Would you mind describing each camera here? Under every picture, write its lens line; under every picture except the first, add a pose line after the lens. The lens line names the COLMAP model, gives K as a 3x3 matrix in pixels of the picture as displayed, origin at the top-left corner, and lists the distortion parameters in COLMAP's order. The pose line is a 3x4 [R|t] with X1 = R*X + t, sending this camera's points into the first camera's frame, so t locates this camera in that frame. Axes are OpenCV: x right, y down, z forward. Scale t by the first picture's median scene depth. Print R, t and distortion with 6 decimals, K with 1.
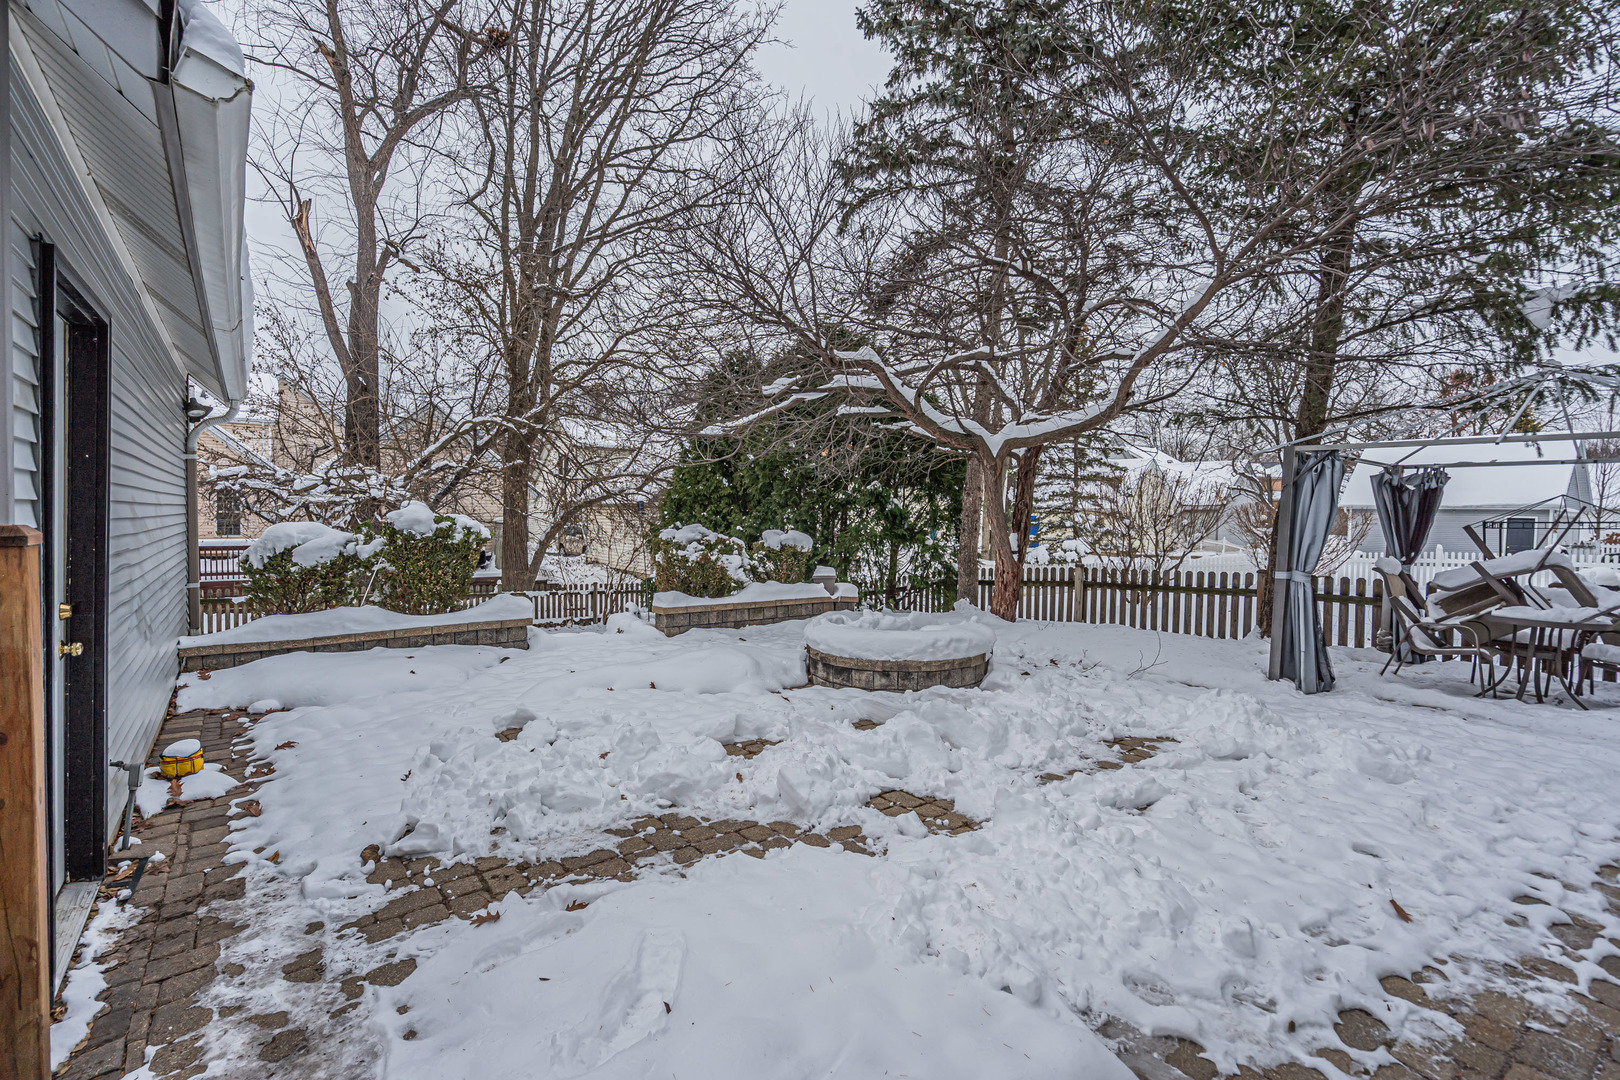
lens RADIAL K [[741.9, 0, 809.4], [0, 741.9, 536.2], [0, 0, 1]] dist [-0.001606, 0.000469]
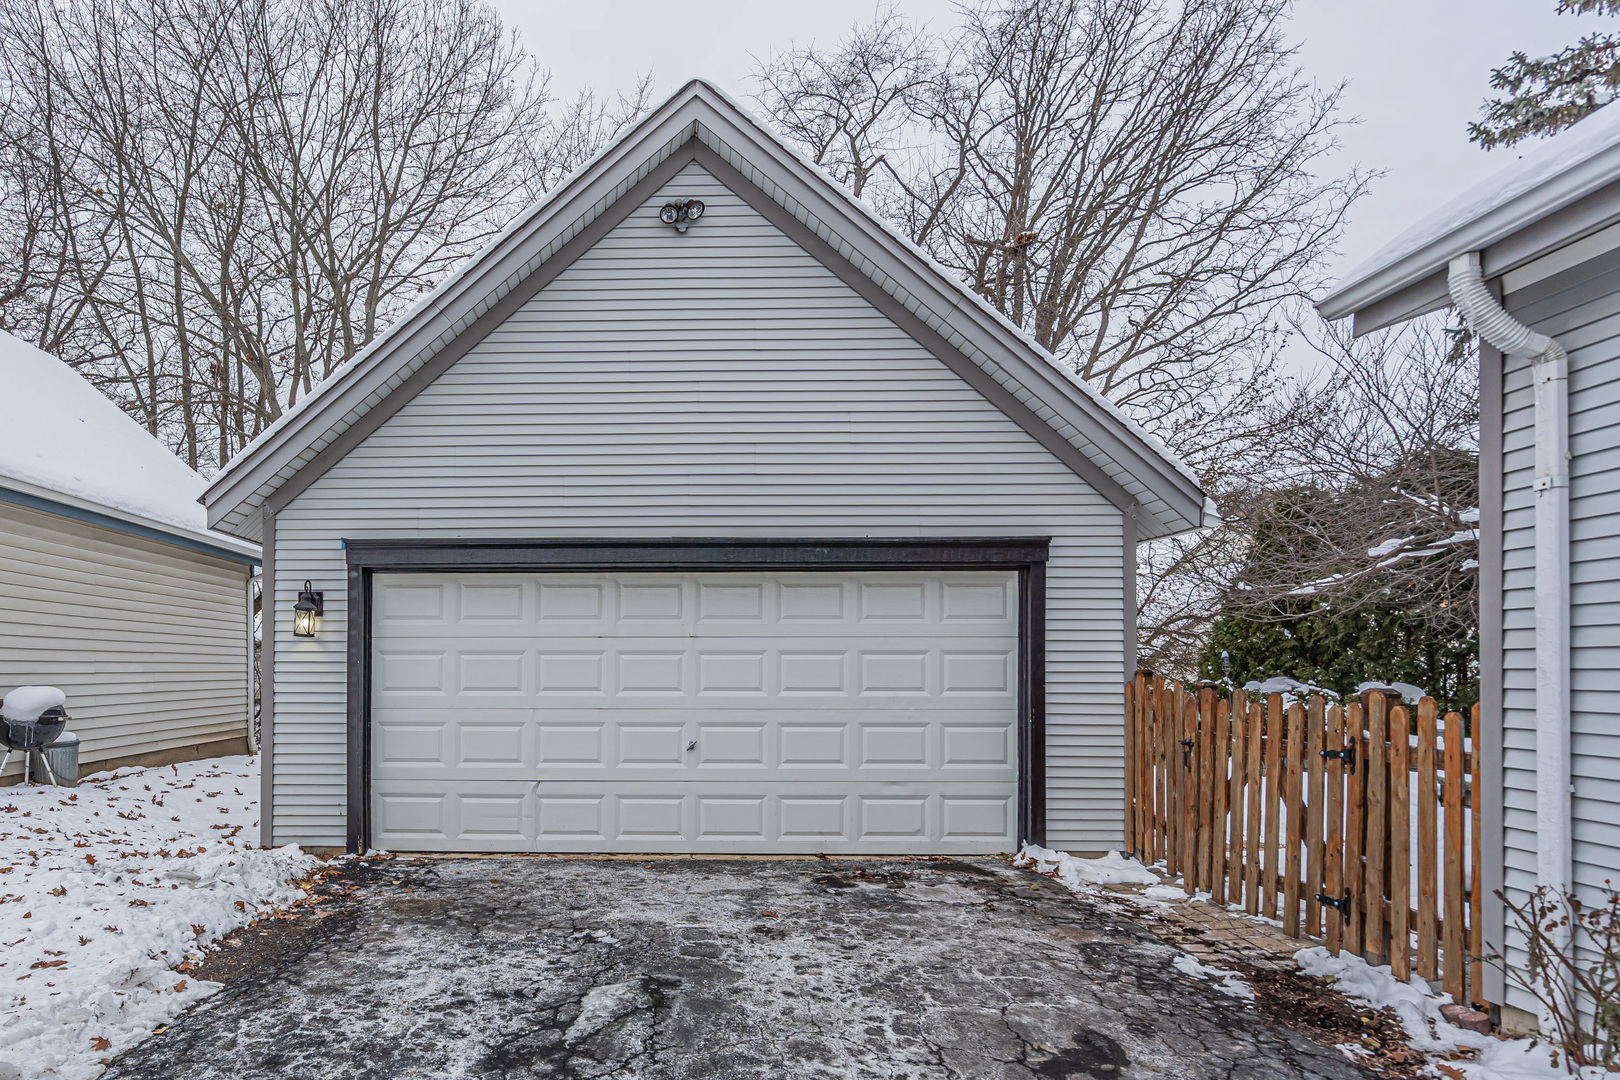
lens RADIAL K [[923.1, 0, 621.1], [0, 923.1, 665.7], [0, 0, 1]] dist [0.003656, -0.000488]
pose [[0.782044, -0.020226, -0.622896, -0.032626], [-0.004865, 0.999245, -0.038555, 0.011587], [0.623205, 0.033182, 0.781354, -0.309919]]
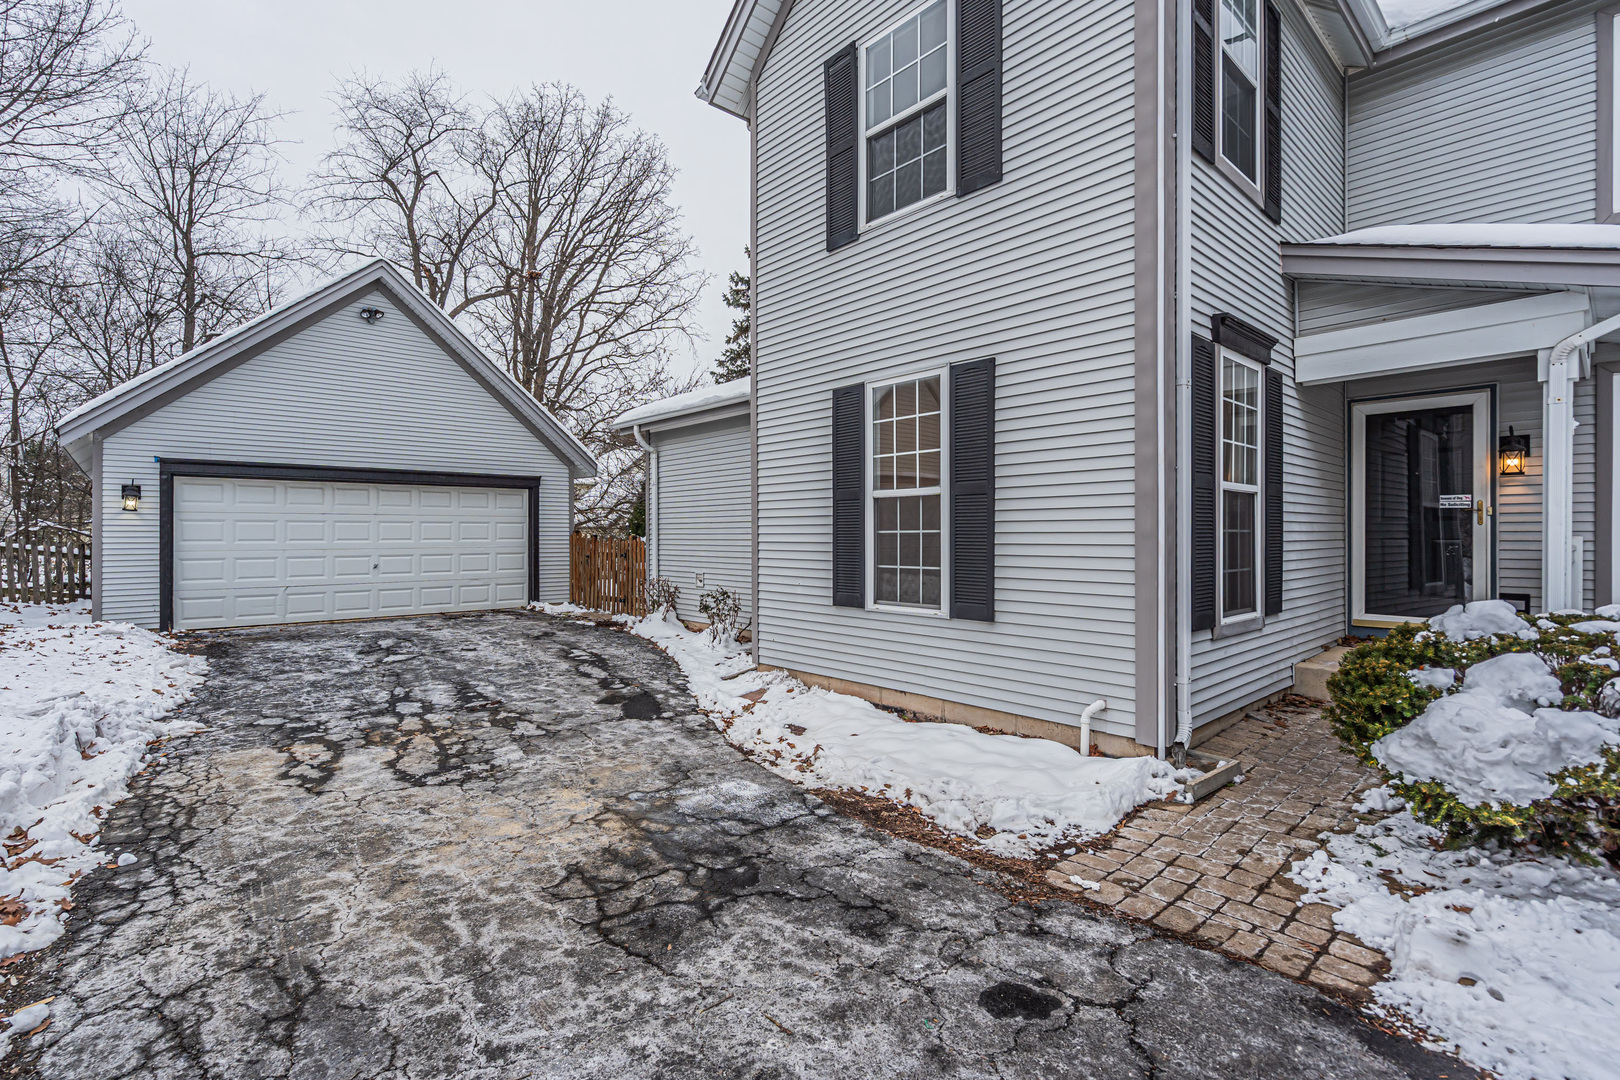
lens RADIAL K [[741.9, 0, 809.4], [0, 741.9, 536.2], [0, 0, 1]] dist [-0.001606, 0.000469]
pose [[0.995817, -0.019703, 0.089221, 0.058827], [0.021983, 0.999455, -0.024646, 0.026026], [-0.088687, 0.026504, 0.995707, -0.628700]]
